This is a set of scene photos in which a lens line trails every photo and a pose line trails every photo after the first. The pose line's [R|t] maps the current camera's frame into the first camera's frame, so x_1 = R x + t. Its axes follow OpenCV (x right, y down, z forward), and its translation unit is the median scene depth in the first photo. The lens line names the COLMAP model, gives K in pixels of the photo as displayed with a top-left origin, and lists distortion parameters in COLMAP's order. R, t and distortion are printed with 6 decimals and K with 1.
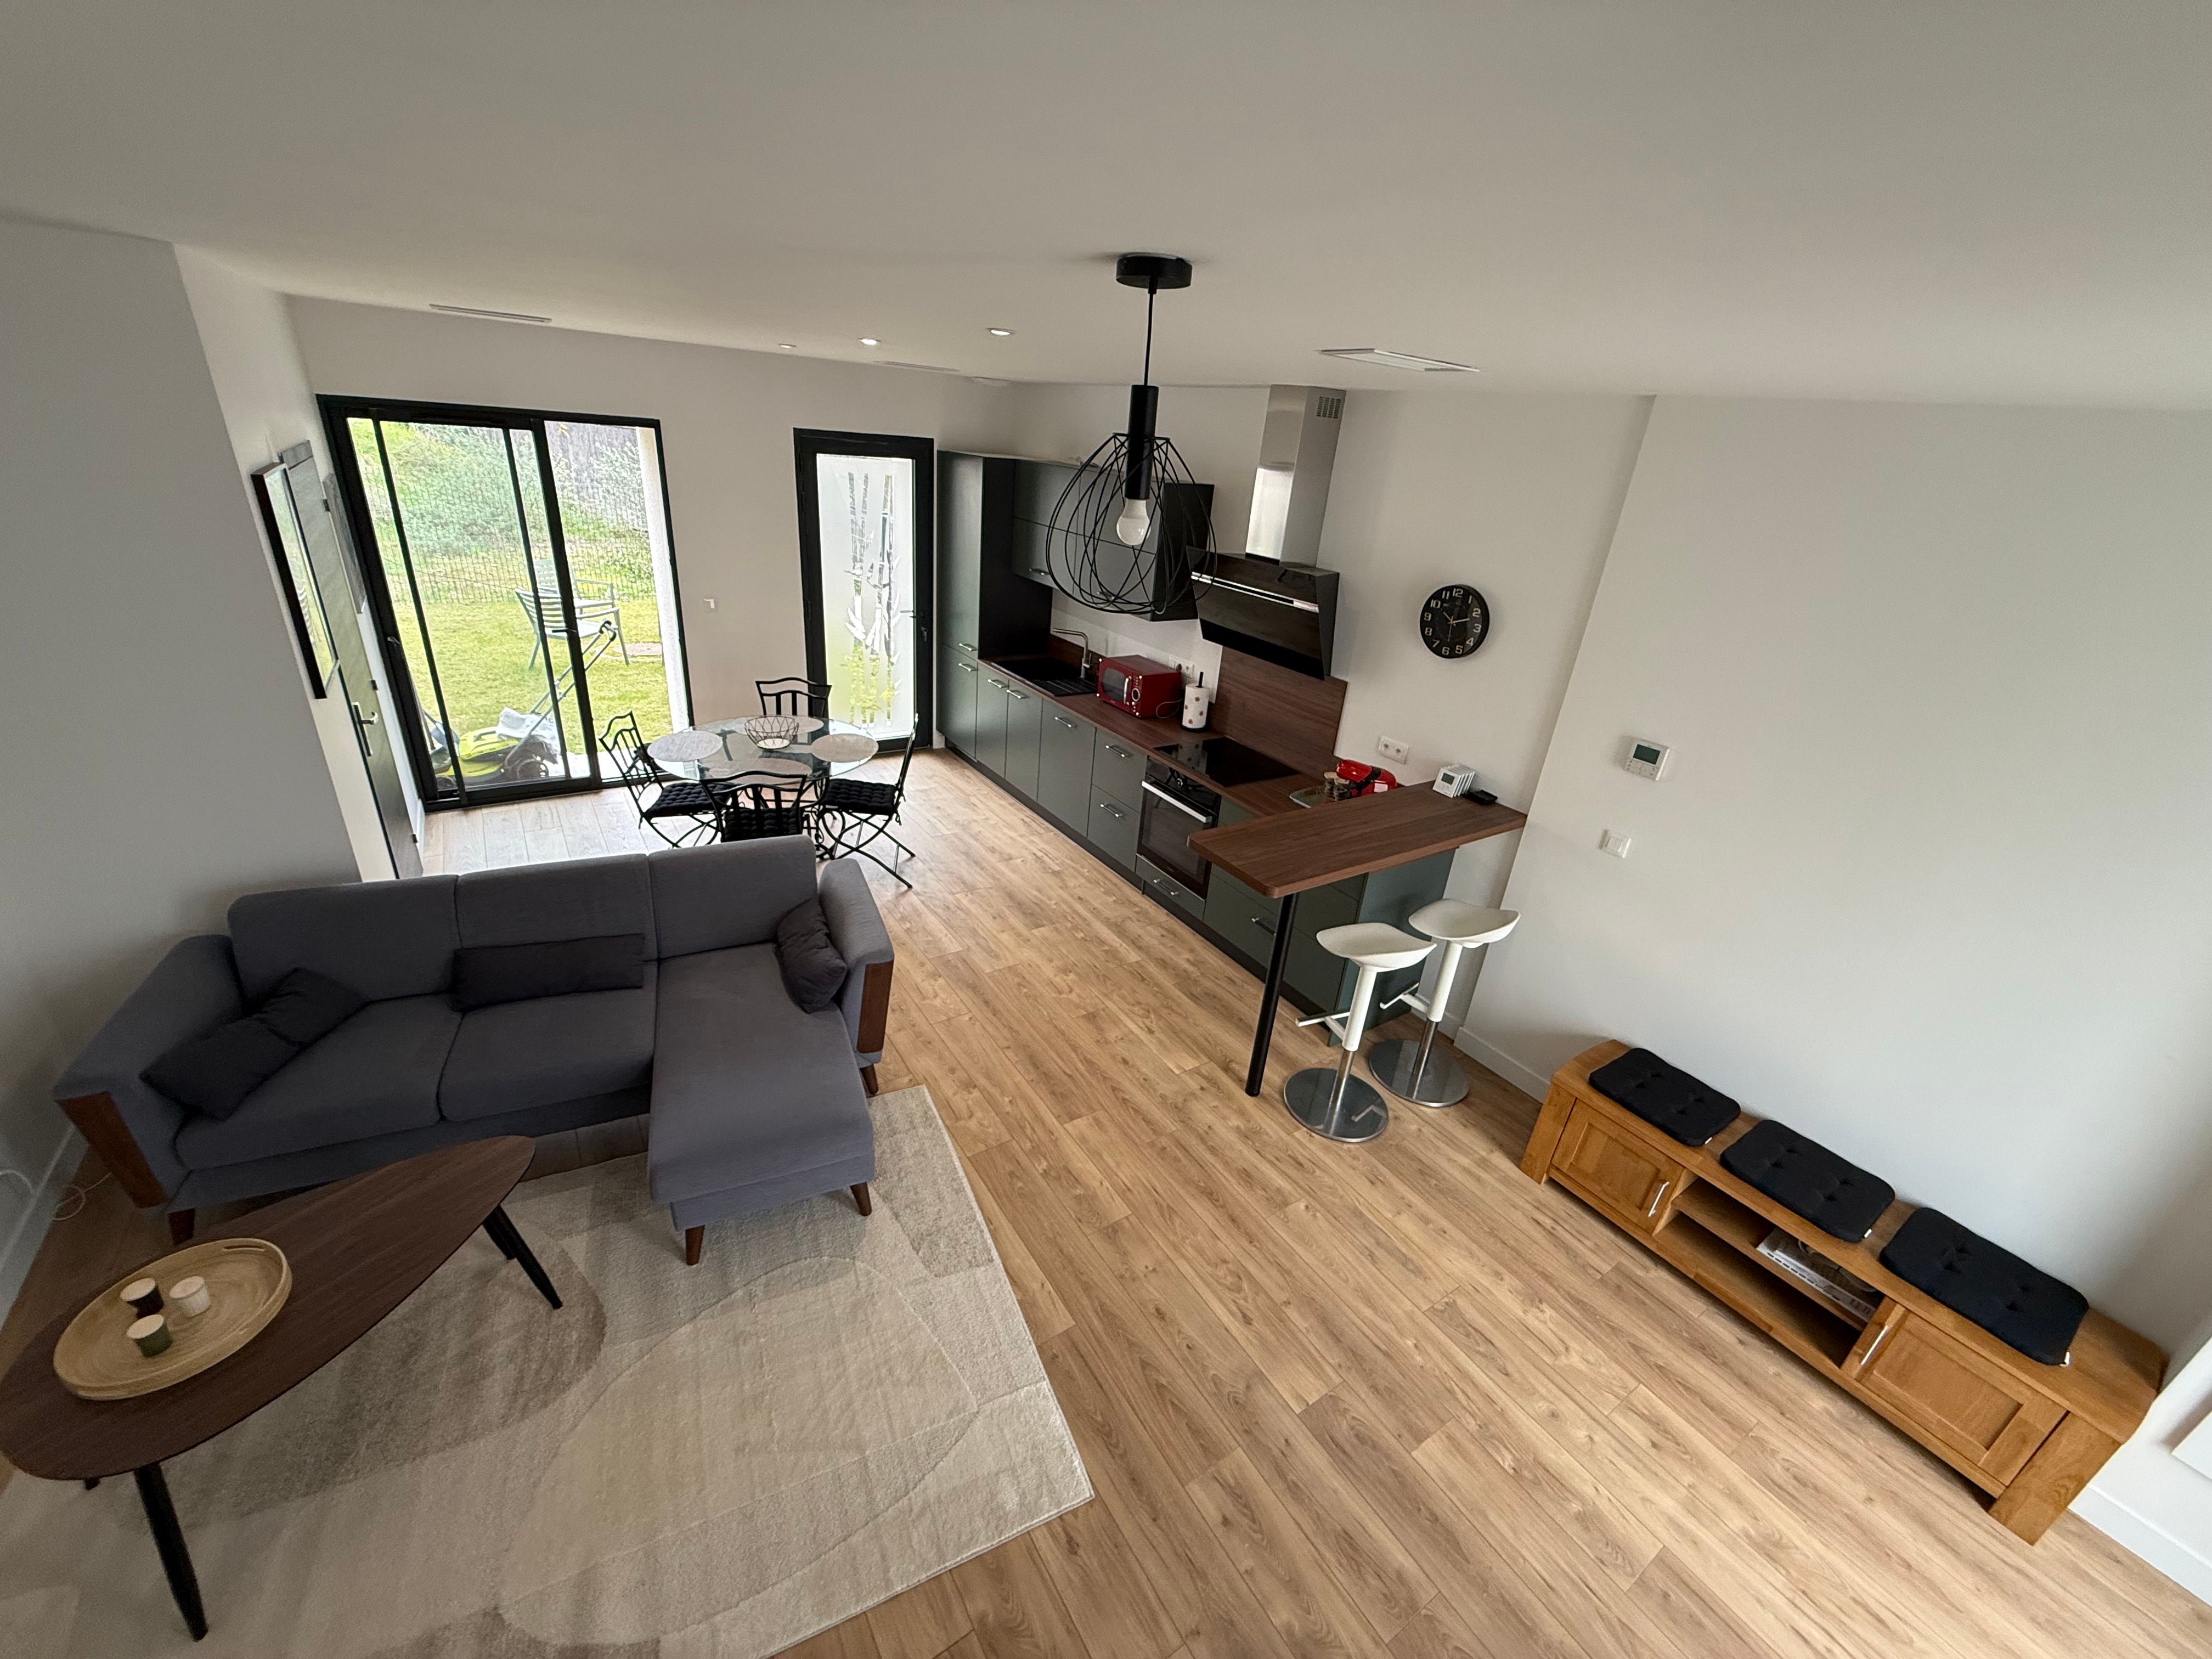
lens RADIAL K [[886.8, 0, 1106.0], [0, 886.8, 829.5], [0, 0, 1]] dist [-0.000981, -0.000294]
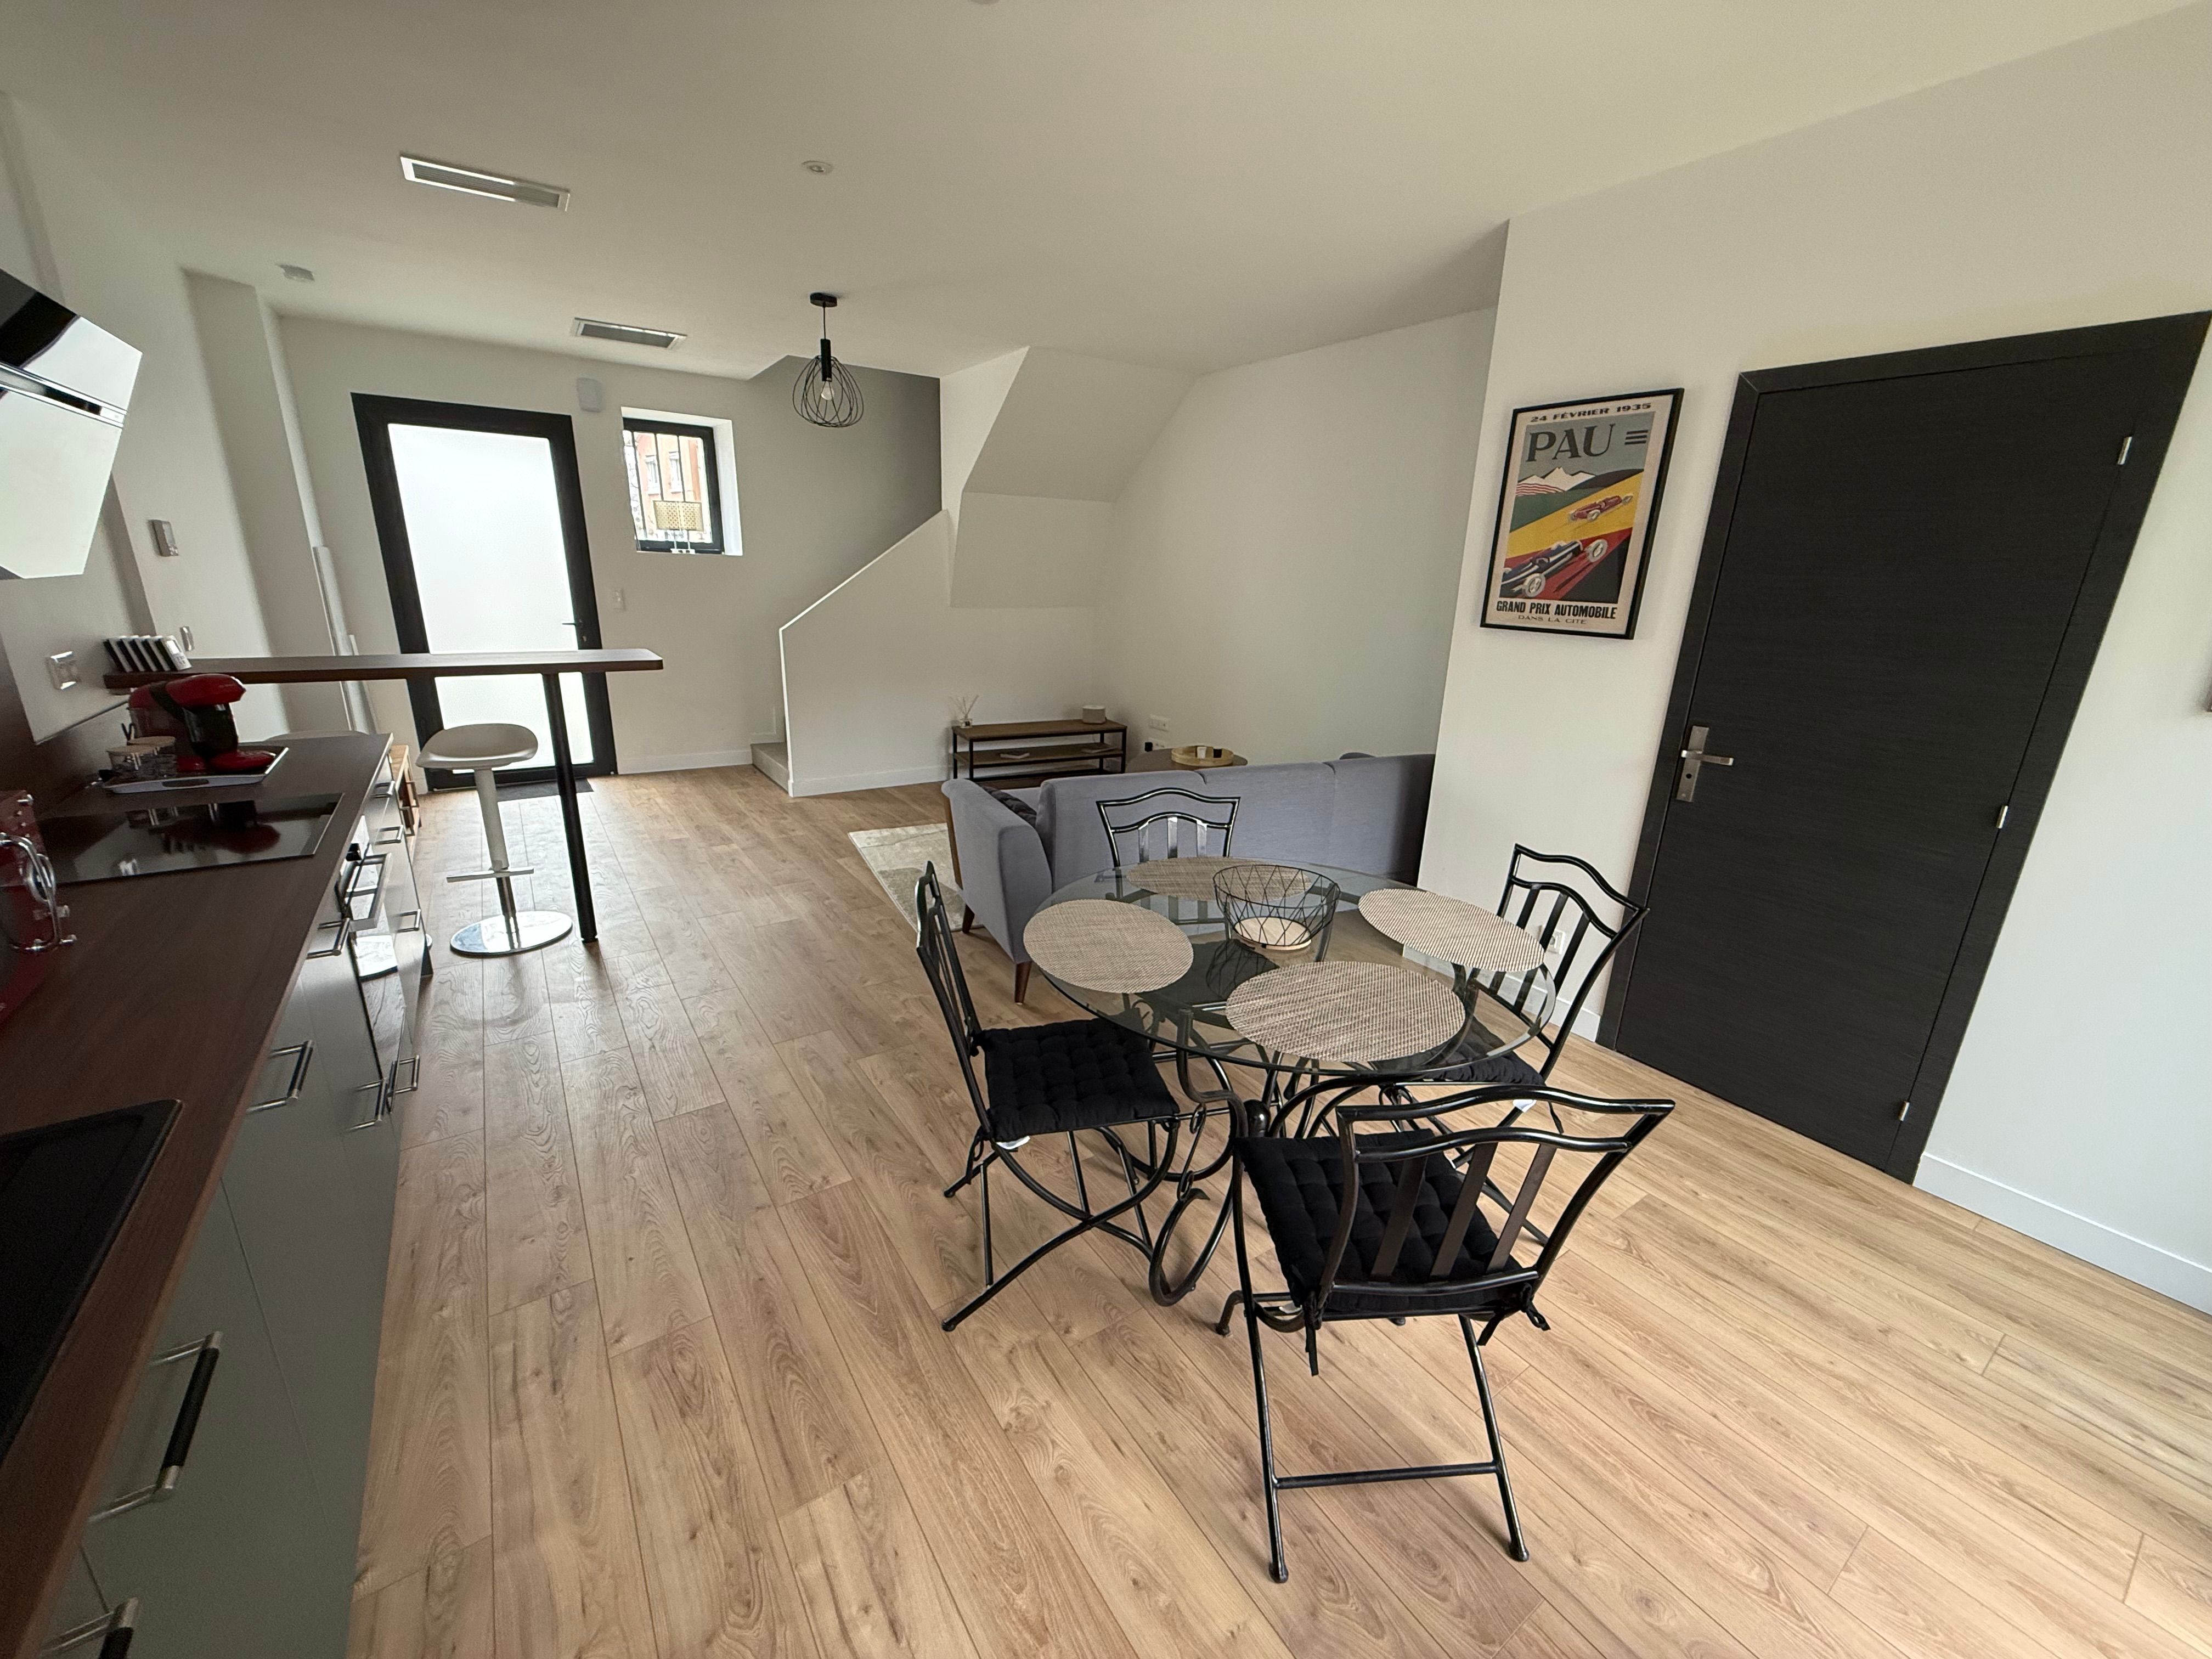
lens RADIAL K [[874.1, 0, 1101.1], [0, 874.1, 830.6], [0, 0, 1]] dist [0.000213, -0.000018]
pose [[-0.994028, -0.100937, -0.041486, -0.487851], [-0.103192, 0.745688, 0.658255, -0.696591], [-0.035506, 0.658605, -0.751651, 2.271399]]
